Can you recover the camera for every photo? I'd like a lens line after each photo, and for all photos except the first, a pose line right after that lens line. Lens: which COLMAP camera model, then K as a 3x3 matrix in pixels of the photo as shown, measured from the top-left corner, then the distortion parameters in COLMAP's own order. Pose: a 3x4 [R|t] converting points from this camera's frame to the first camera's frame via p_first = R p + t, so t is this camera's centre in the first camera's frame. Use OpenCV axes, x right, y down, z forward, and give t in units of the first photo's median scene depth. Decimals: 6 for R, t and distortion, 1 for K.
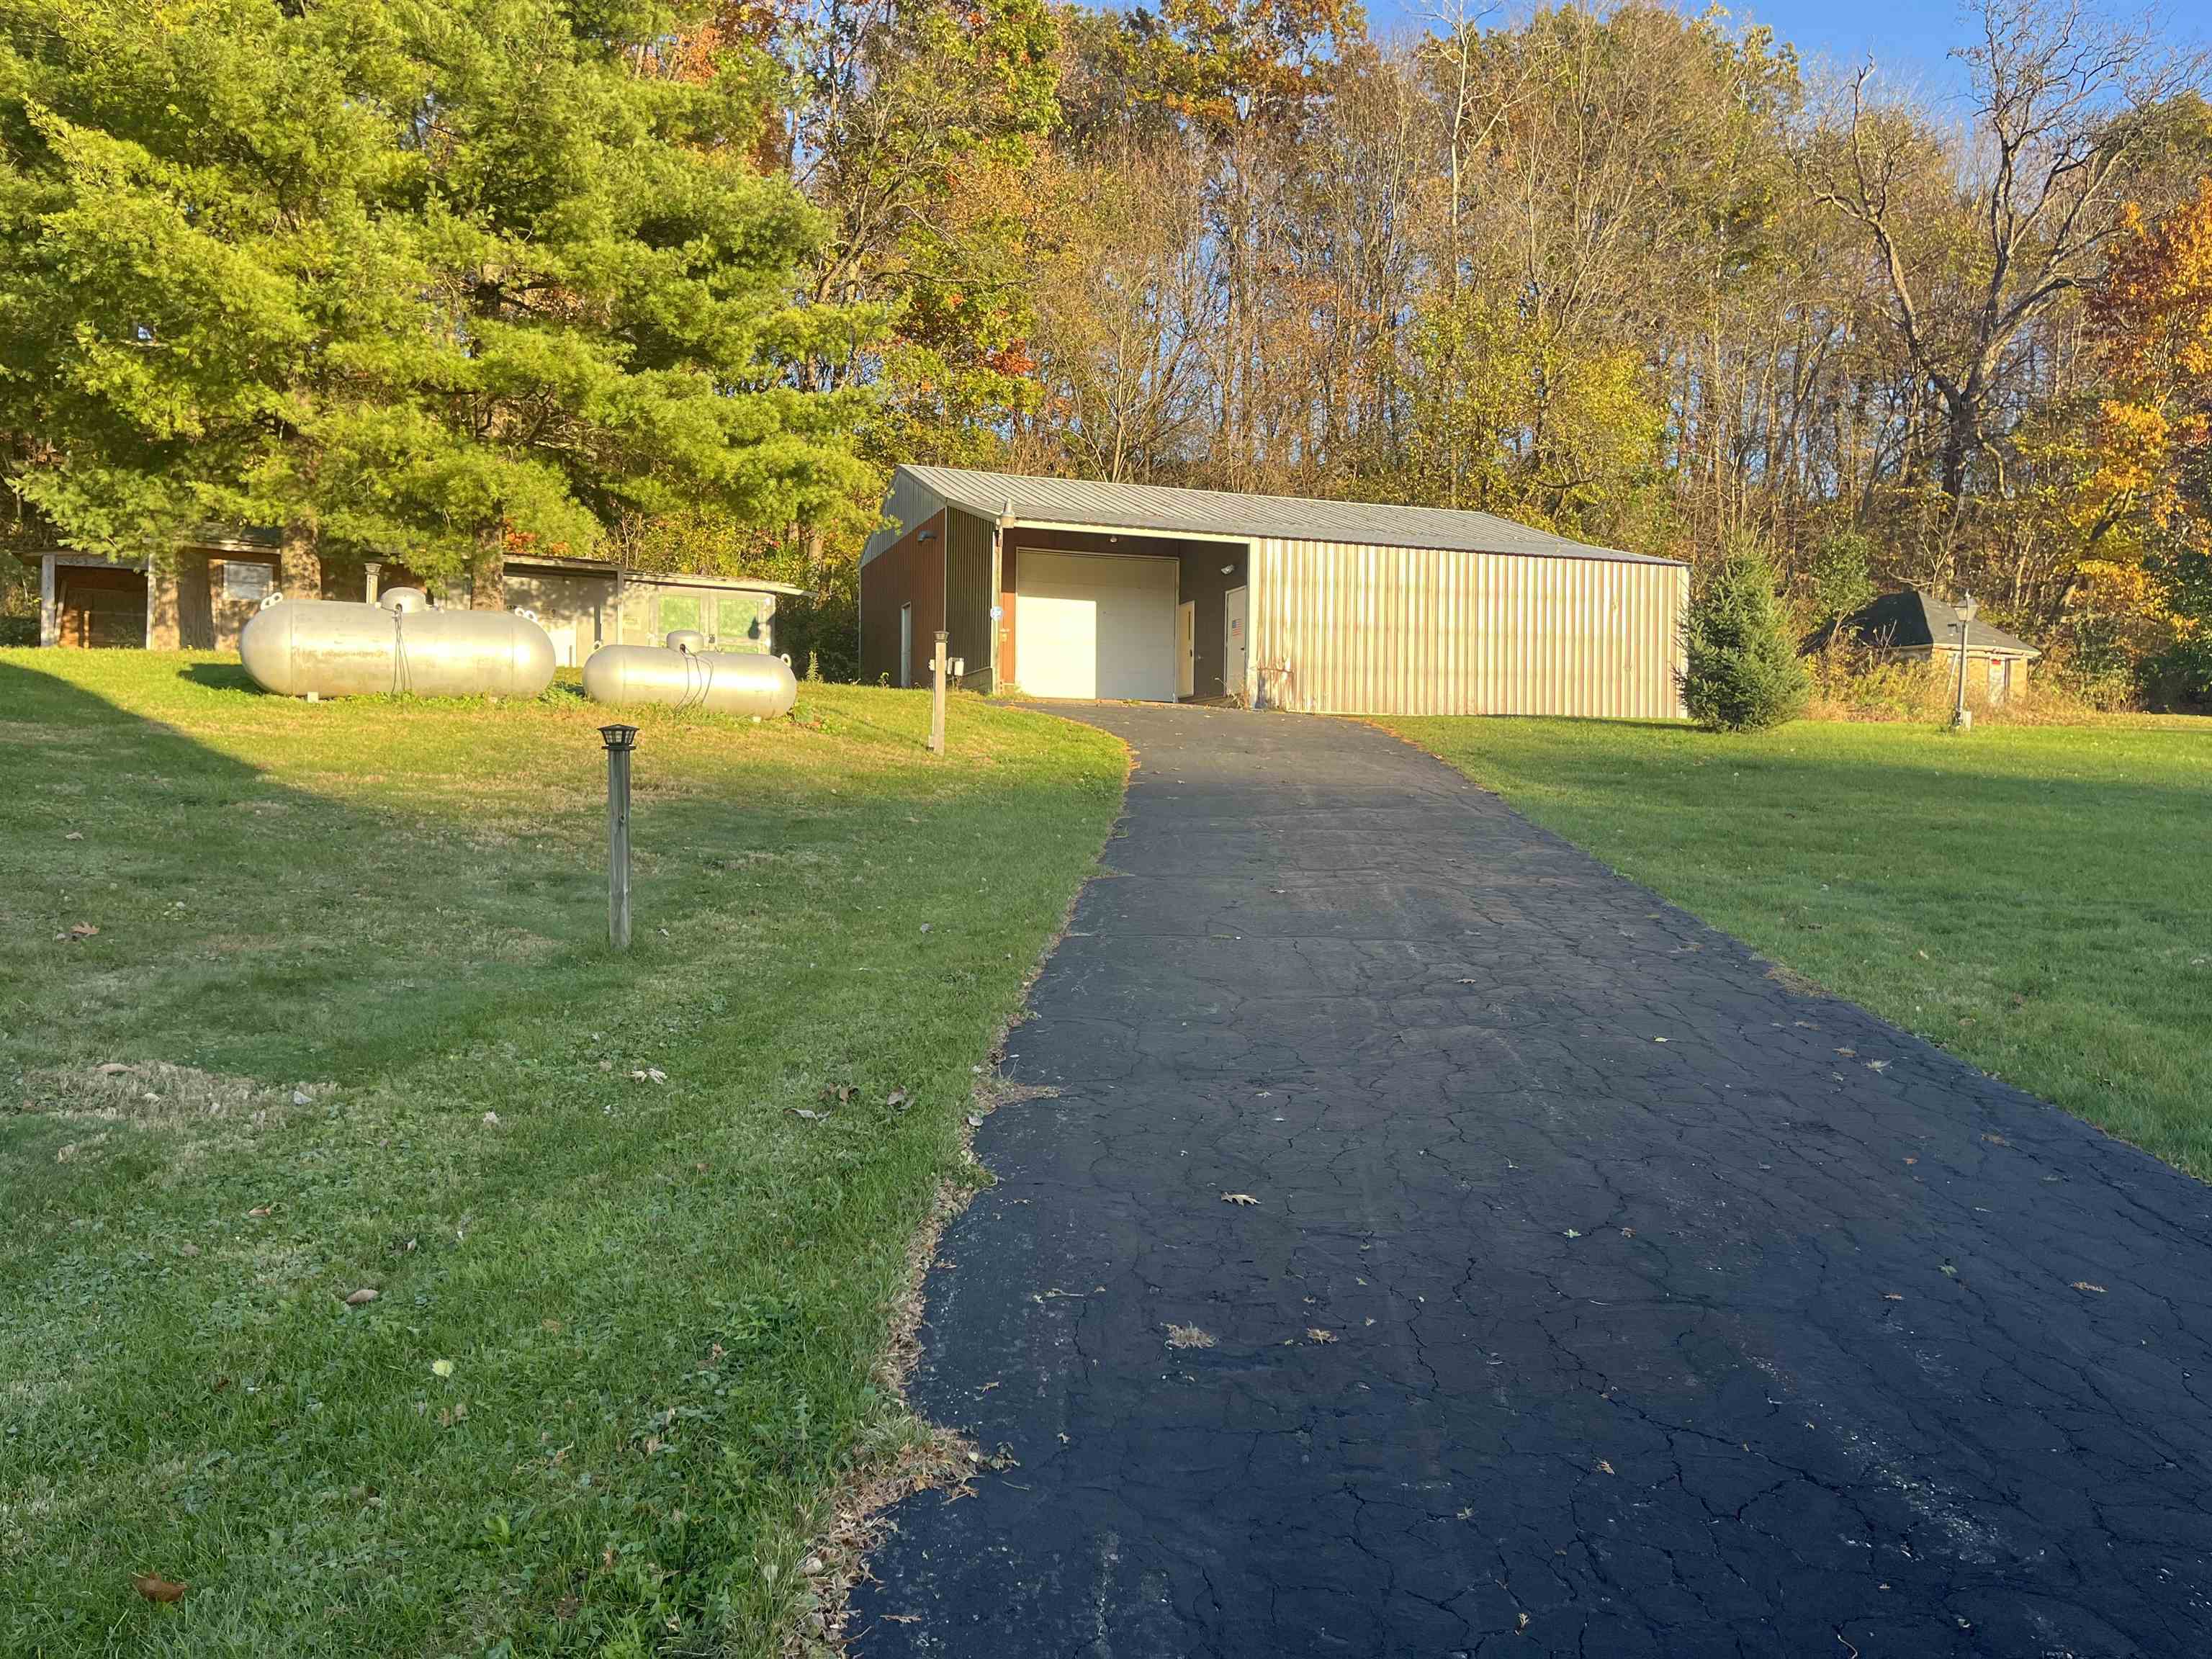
lens RADIAL K [[1661.6, 0, 1106.0], [0, 1661.6, 829.5], [0, 0, 1]] dist [0.076551, -0.119143]
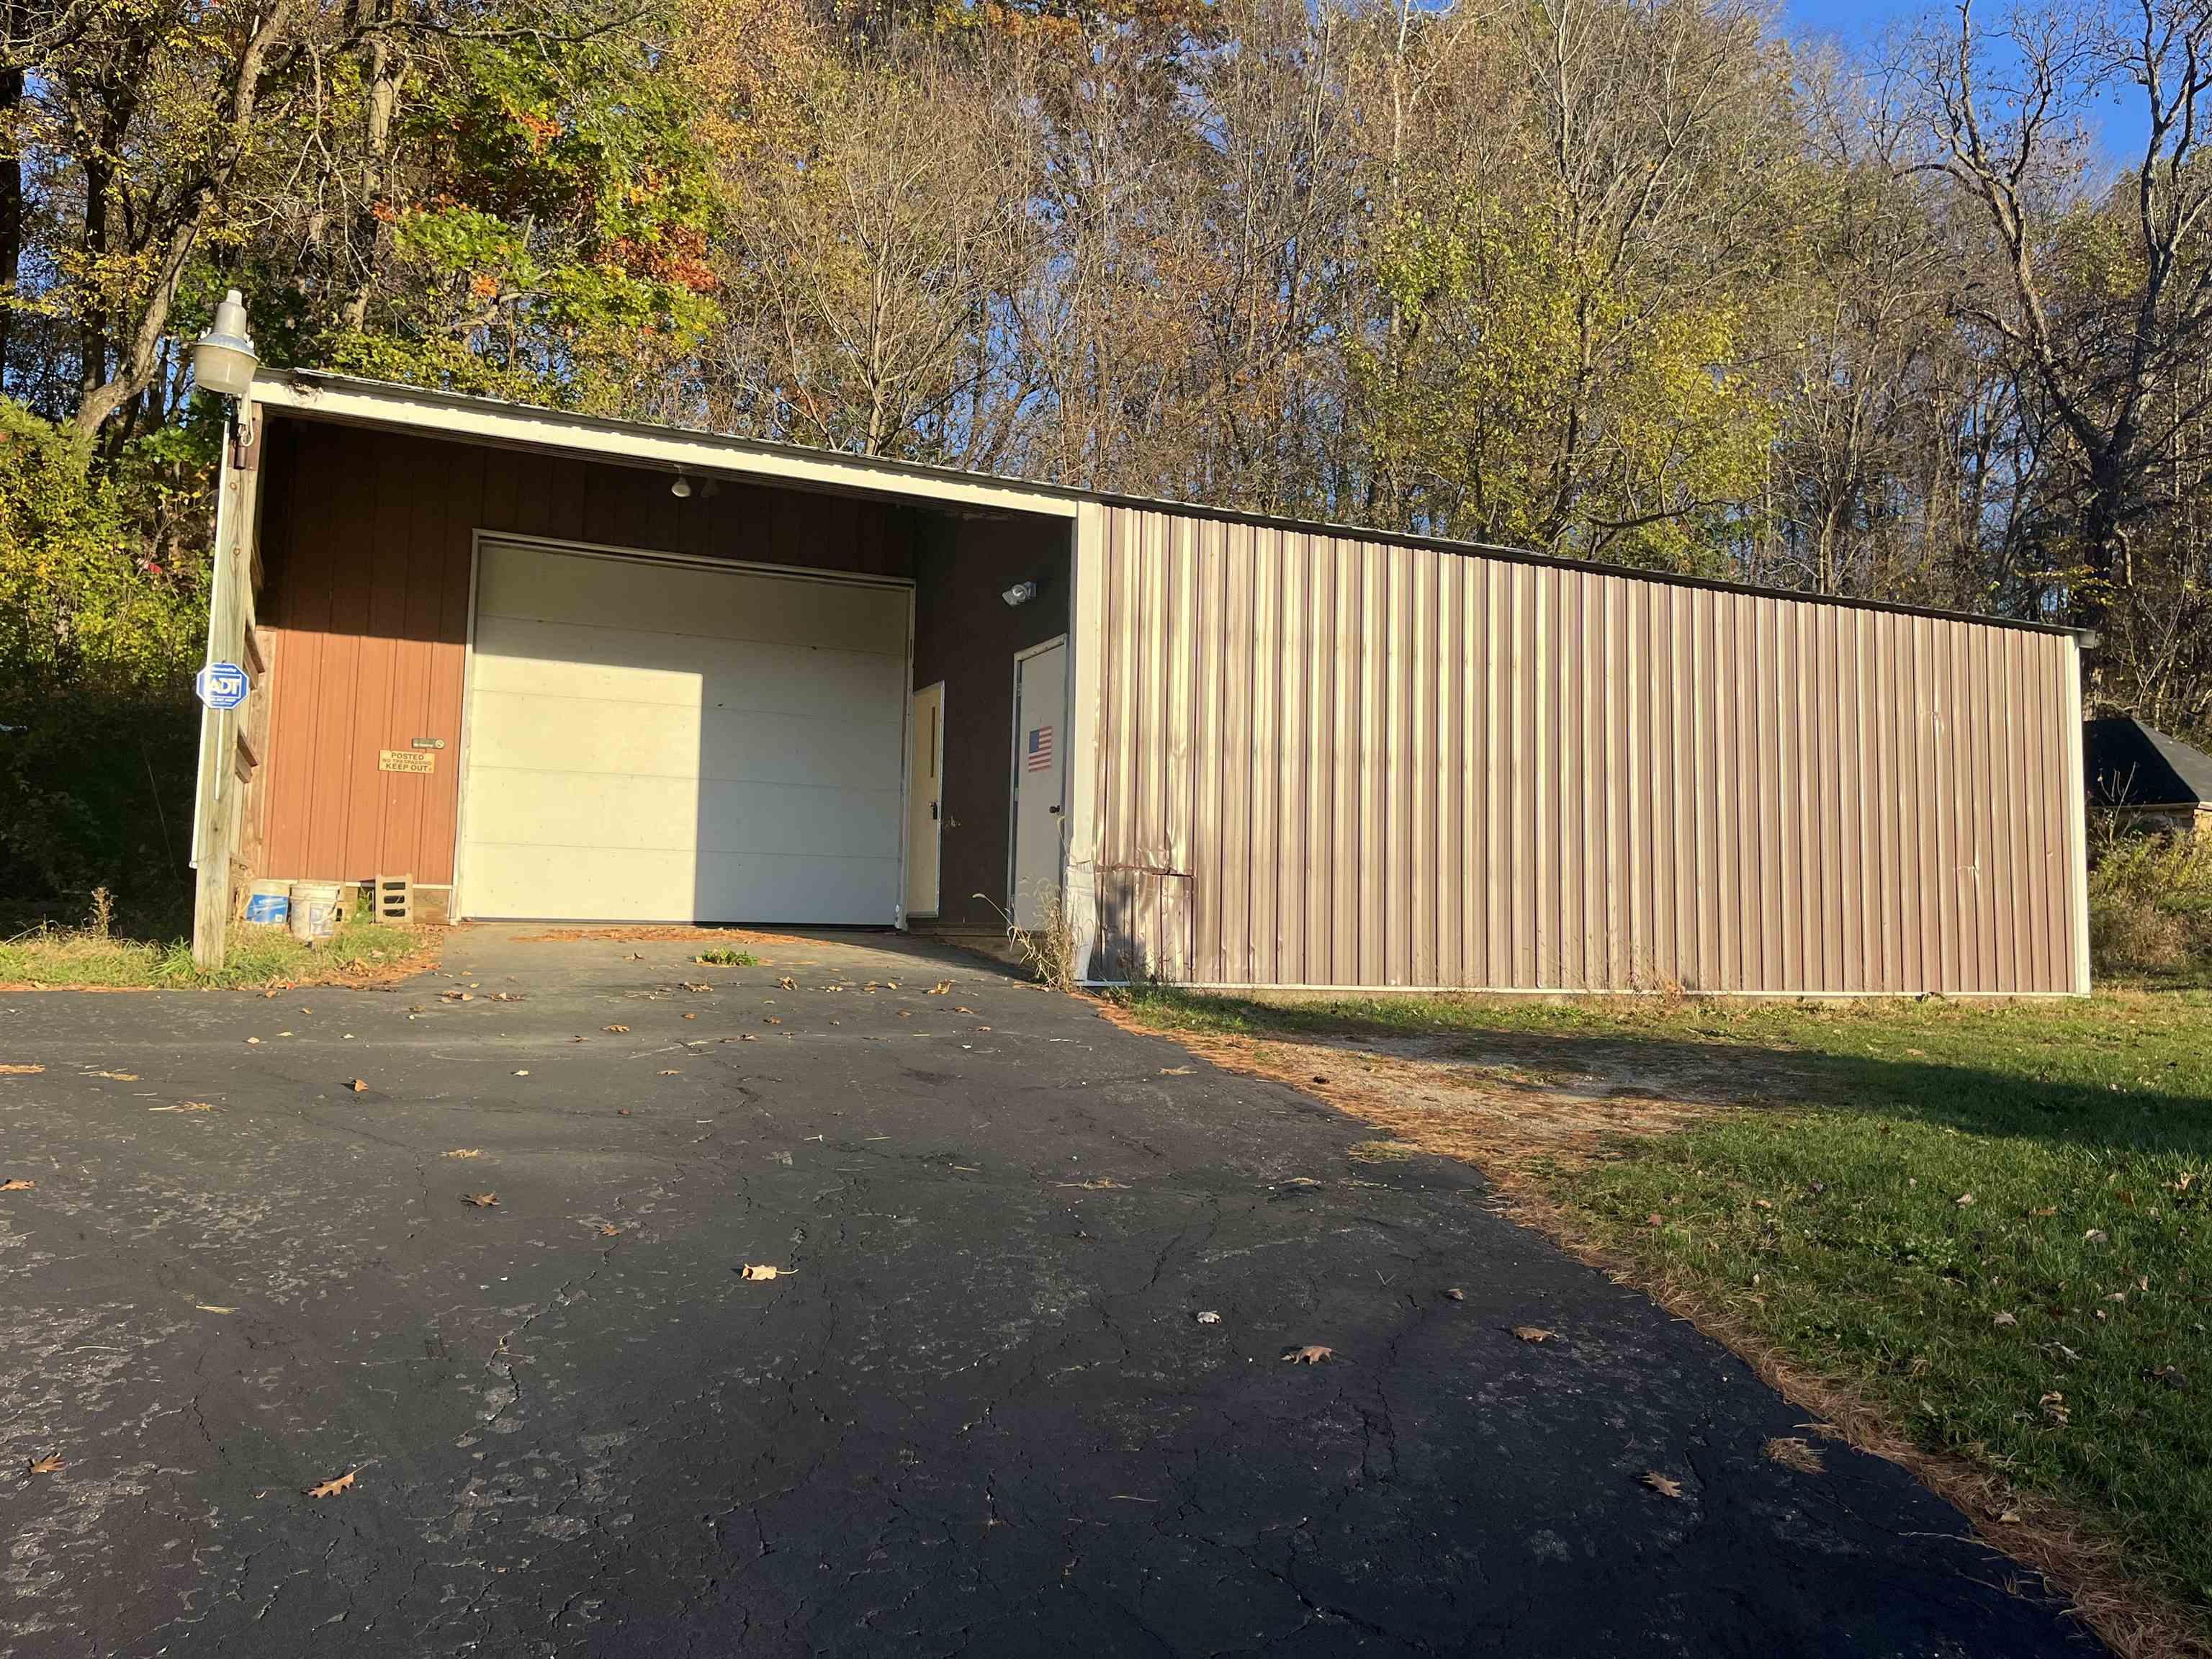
lens RADIAL K [[1661.6, 0, 1106.0], [0, 1661.6, 829.5], [0, 0, 1]] dist [0.076551, -0.119143]
pose [[0.996552, 0.015064, 0.081594, 0.063208], [-0.009048, 0.997247, -0.073601, -0.077279], [-0.082478, 0.072609, 0.993944, 0.636751]]
